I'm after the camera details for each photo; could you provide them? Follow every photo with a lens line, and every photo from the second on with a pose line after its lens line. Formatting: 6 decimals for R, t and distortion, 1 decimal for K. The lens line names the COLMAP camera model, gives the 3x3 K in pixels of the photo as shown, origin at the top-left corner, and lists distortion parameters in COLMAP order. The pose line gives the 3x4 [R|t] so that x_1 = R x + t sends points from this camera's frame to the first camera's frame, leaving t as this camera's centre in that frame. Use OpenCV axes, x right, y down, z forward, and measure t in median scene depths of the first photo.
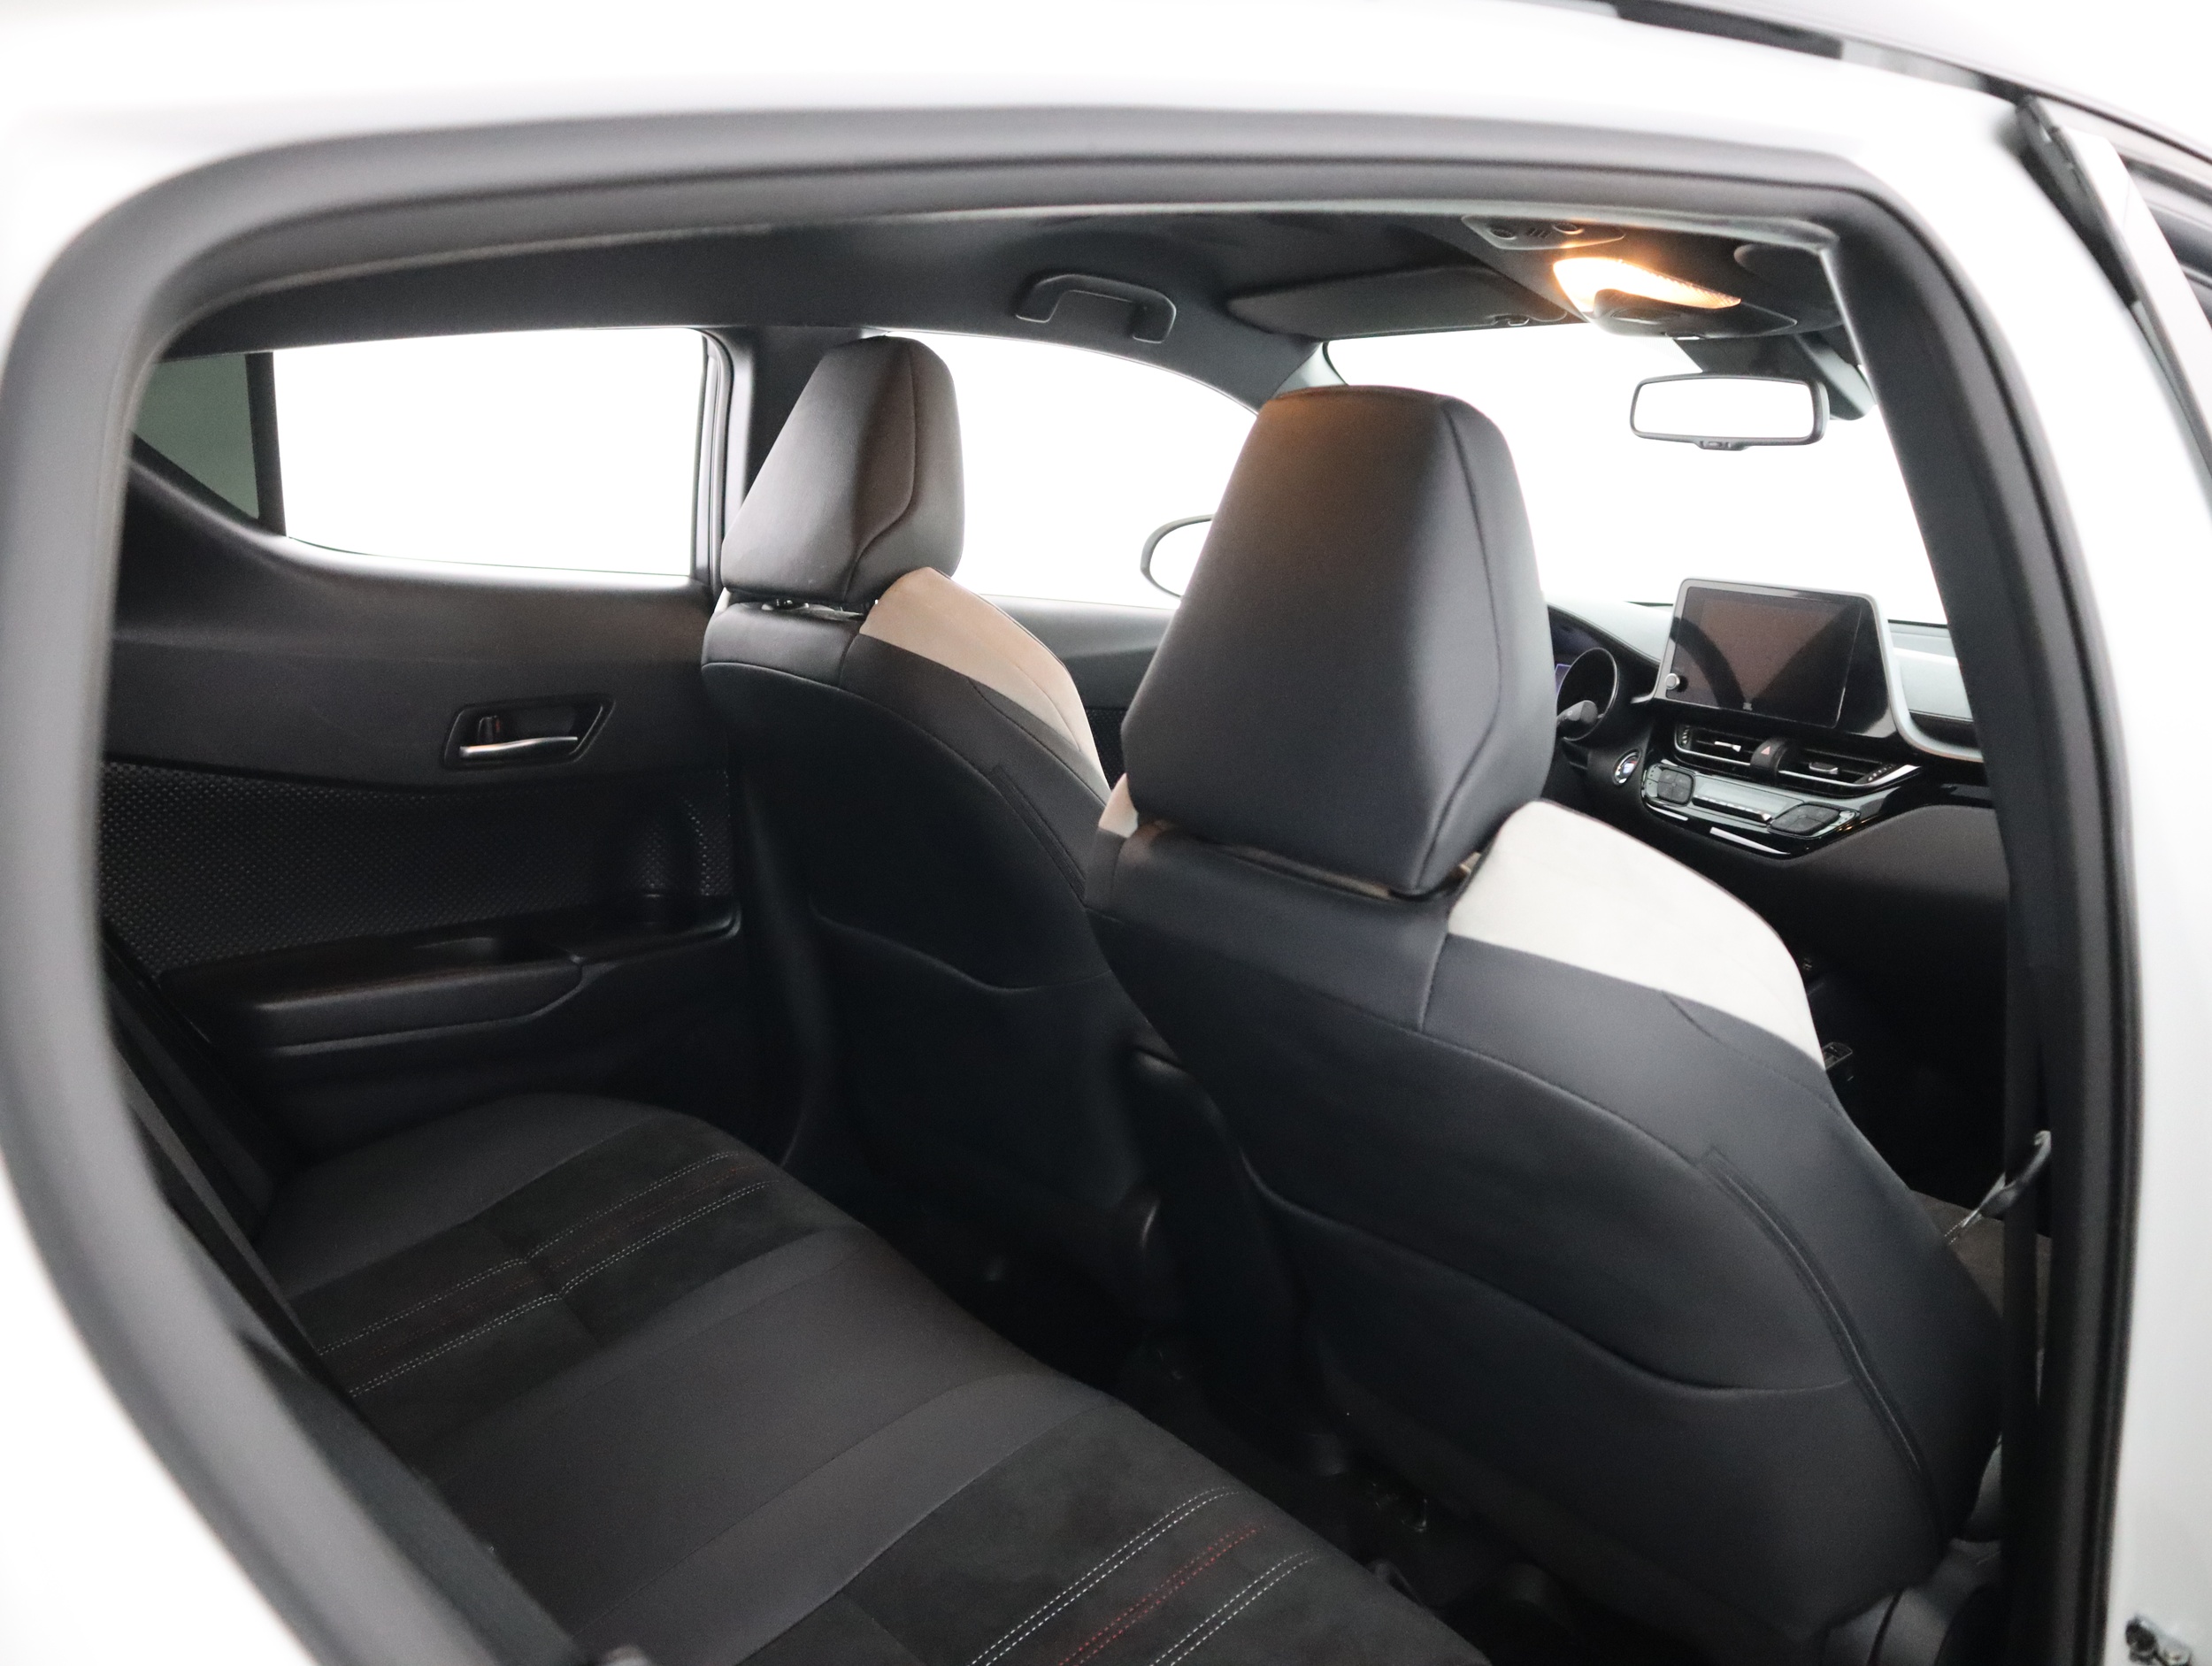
lens RADIAL K [[1807.3, 0, 1106.0], [0, 1807.3, 833.0], [0, 0, 1]] dist [-0.079814, 0.000631]
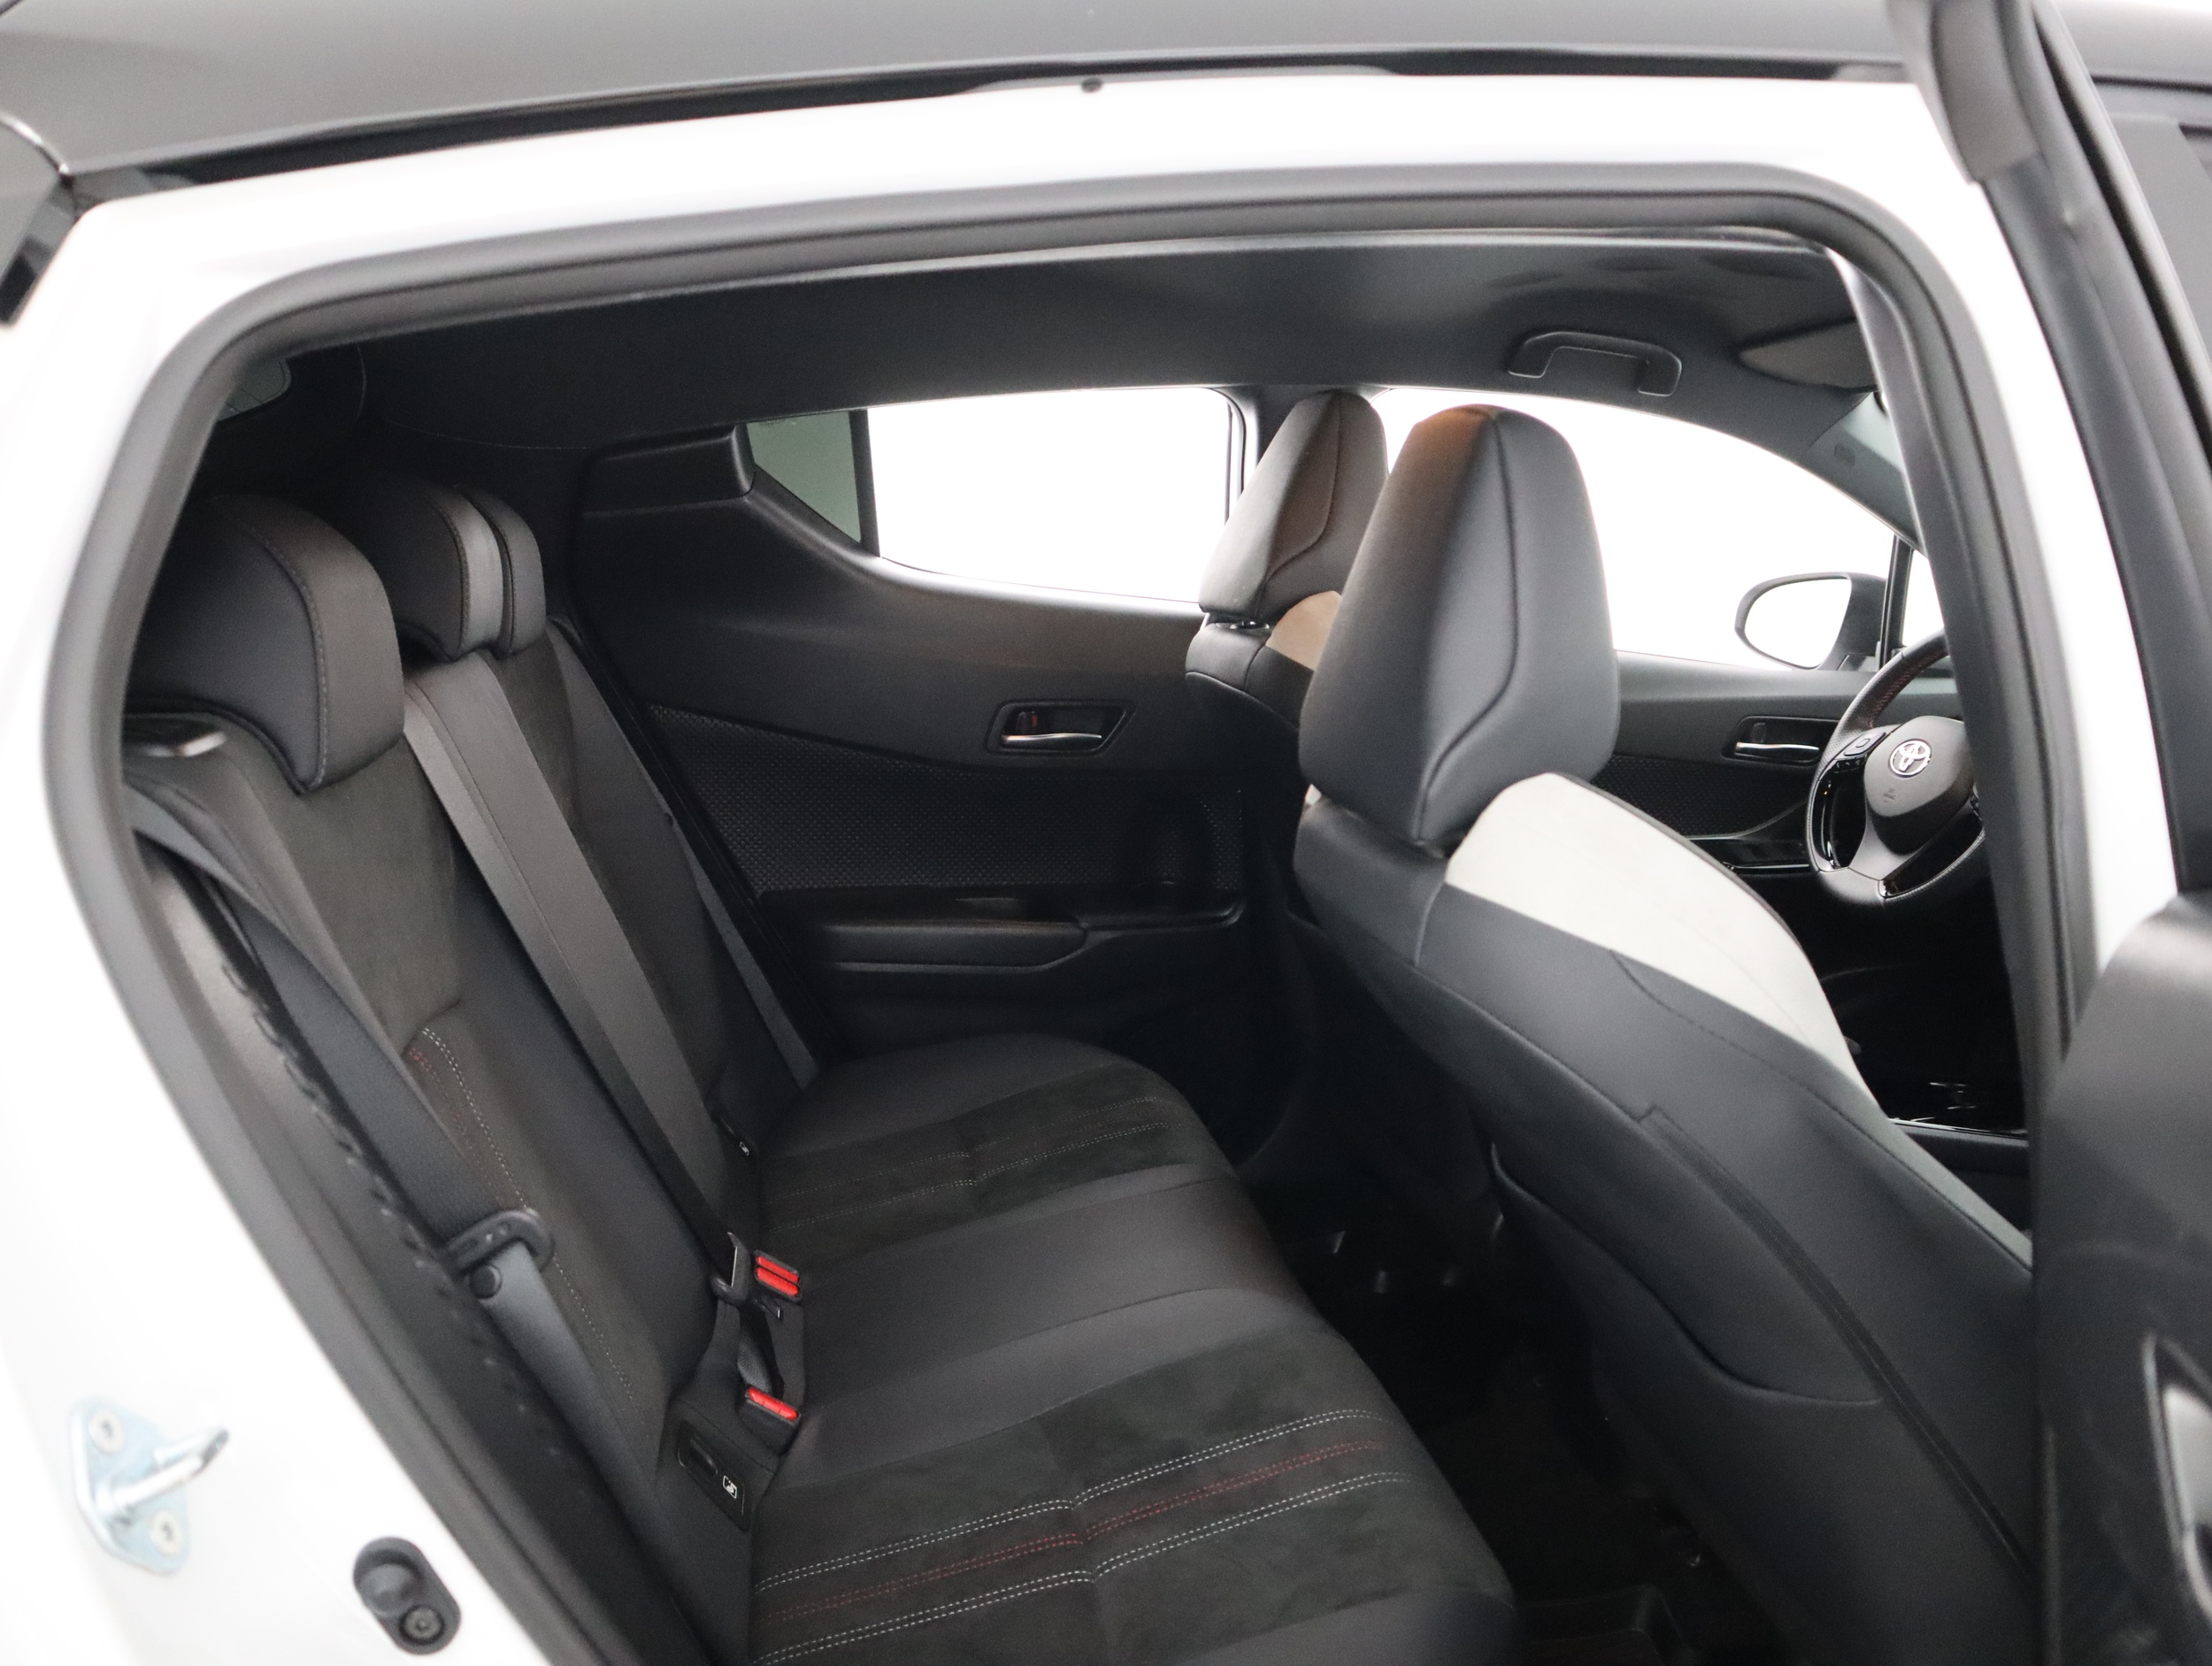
lens RADIAL K [[1807.3, 0, 1106.0], [0, 1807.3, 833.0], [0, 0, 1]] dist [-0.079814, 0.000631]
pose [[0.882540, 0.083002, -0.462854, 0.308110], [-0.105120, 0.994213, -0.022147, 0.042762], [0.458337, 0.068201, 0.886158, -0.051576]]
